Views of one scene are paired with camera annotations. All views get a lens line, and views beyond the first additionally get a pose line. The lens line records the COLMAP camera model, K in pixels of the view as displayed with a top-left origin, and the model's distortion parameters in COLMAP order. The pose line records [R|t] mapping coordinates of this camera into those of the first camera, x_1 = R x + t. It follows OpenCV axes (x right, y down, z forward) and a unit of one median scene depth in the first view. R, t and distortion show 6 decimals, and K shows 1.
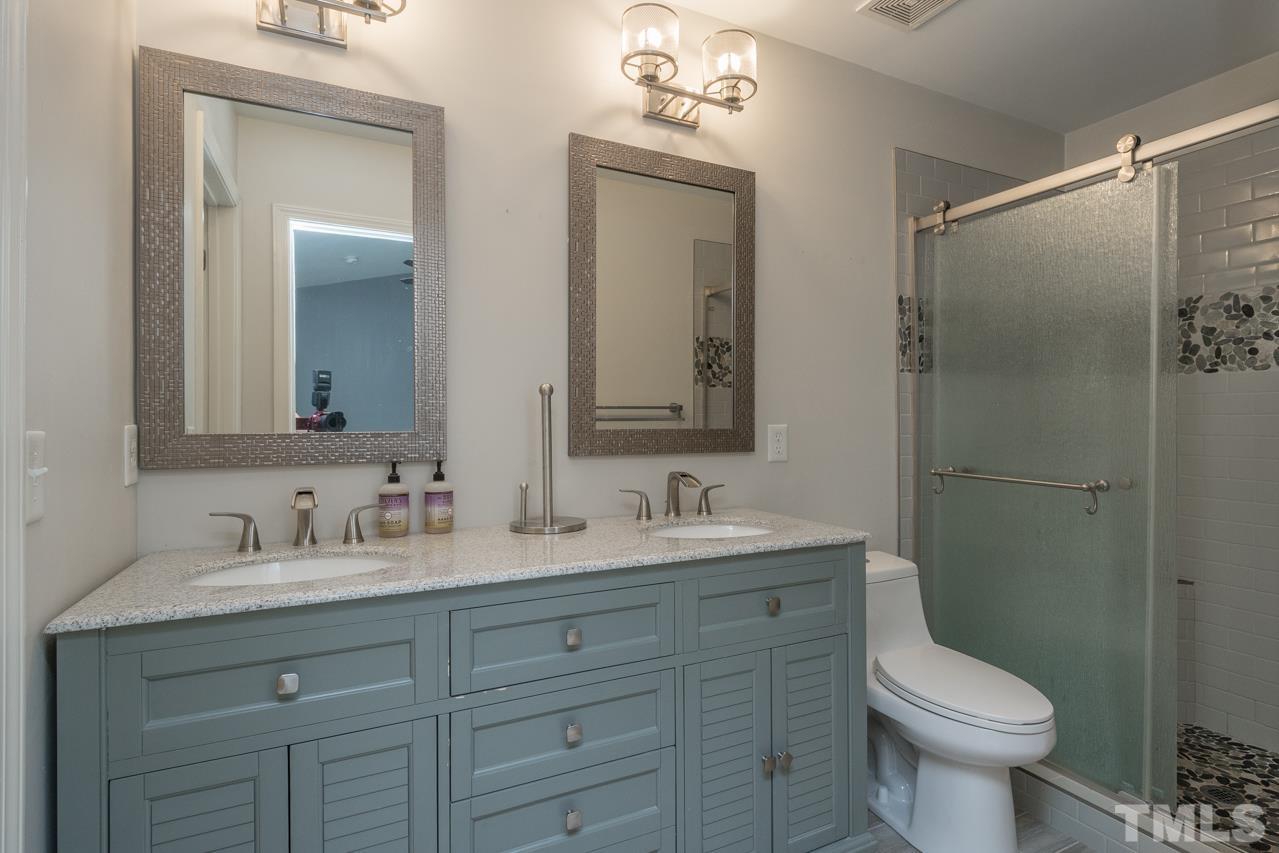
lens RADIAL K [[664.6, 0, 658.7], [0, 664.6, 421.6], [0, 0, 1]] dist [0.003915, -0.000805]
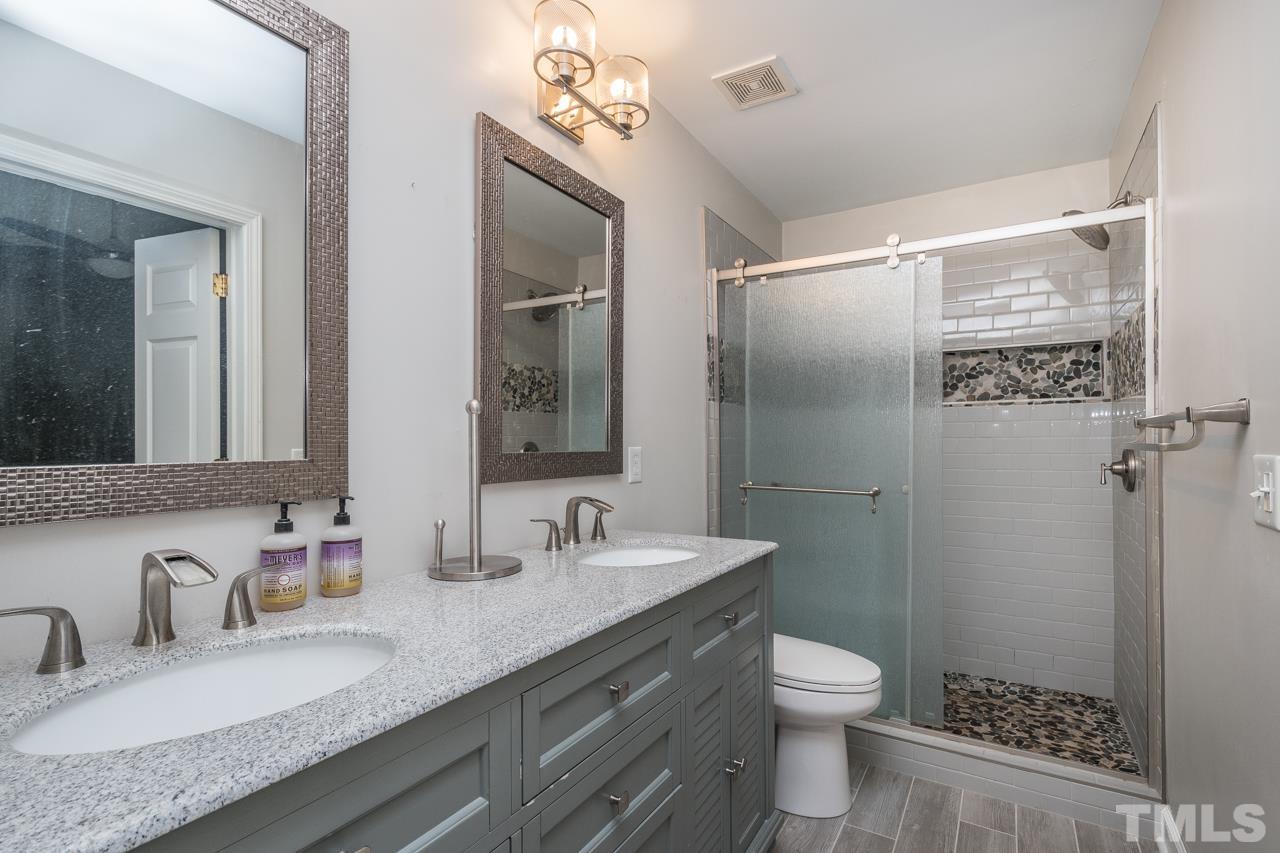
lens RADIAL K [[610.3, 0, 665.1], [0, 610.3, 434.2], [0, 0, 1]] dist [-0.001307, -0.000467]
pose [[0.839490, 0.005668, 0.543345, -0.328452], [0.003003, 0.999882, -0.015069, -0.001181], [-0.543366, 0.014282, 0.839374, 0.187572]]
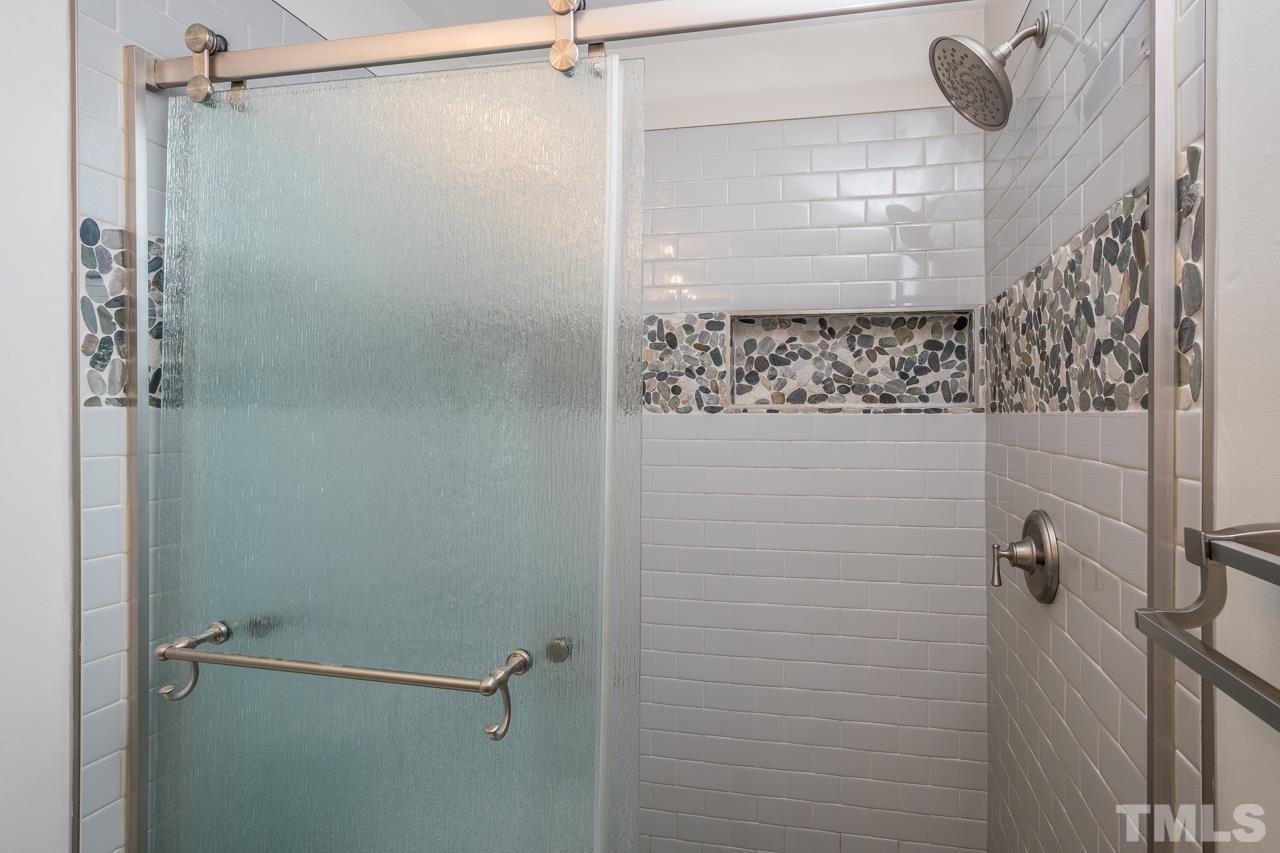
lens RADIAL K [[631.3, 0, 735.5], [0, 631.3, 410.2], [0, 0, 1]] dist [-0.001579, -0.000270]
pose [[0.597675, 0.009499, 0.801682, 0.352153], [-0.002005, 0.999944, -0.010354, -0.083229], [-0.801736, 0.004581, 0.597661, 0.541740]]
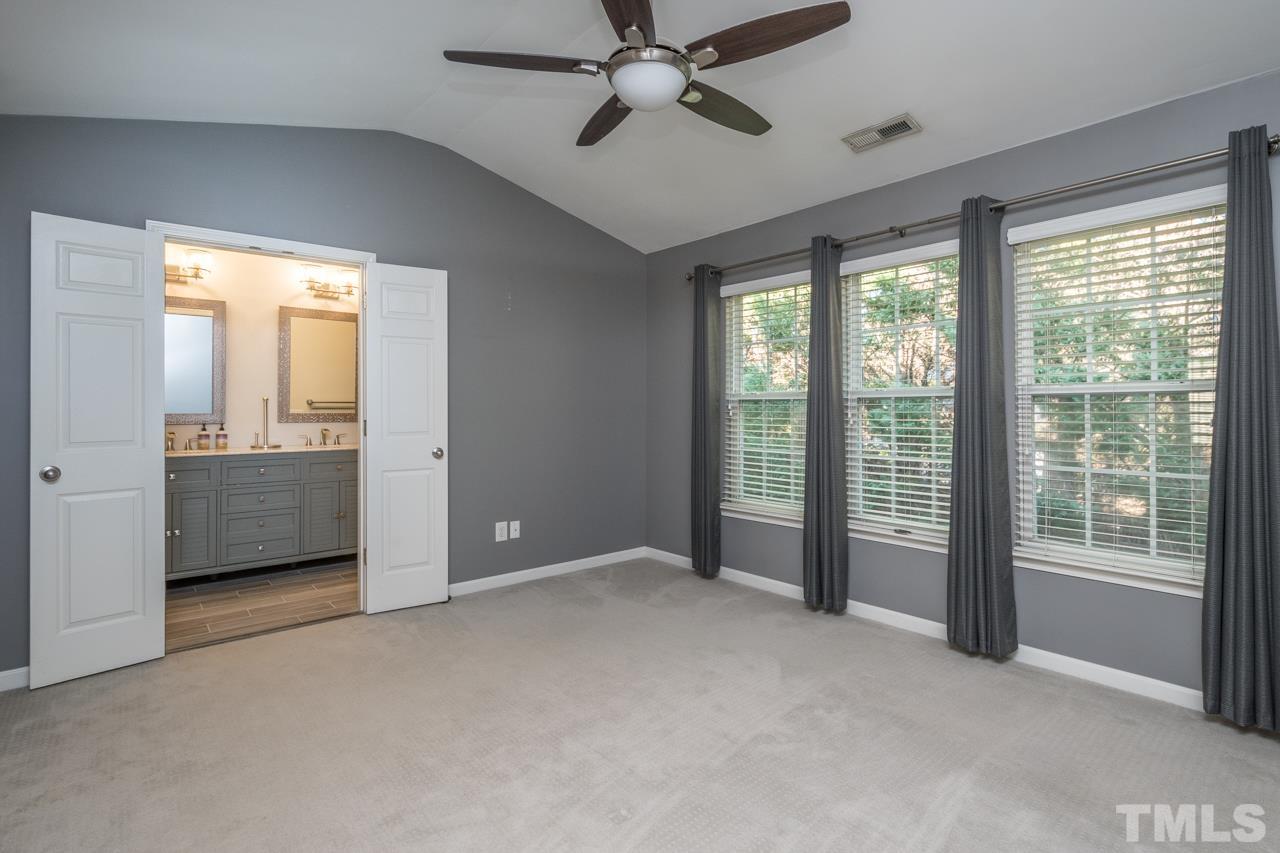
lens RADIAL K [[596.5, 0, 641.3], [0, 596.5, 402.9], [0, 0, 1]] dist [-0.000221, -0.000093]
pose [[0.967628, 0.008860, 0.252224, 0.638874], [-0.005939, 0.999906, -0.012342, -0.007933], [-0.252310, 0.010445, 0.967590, -1.615848]]
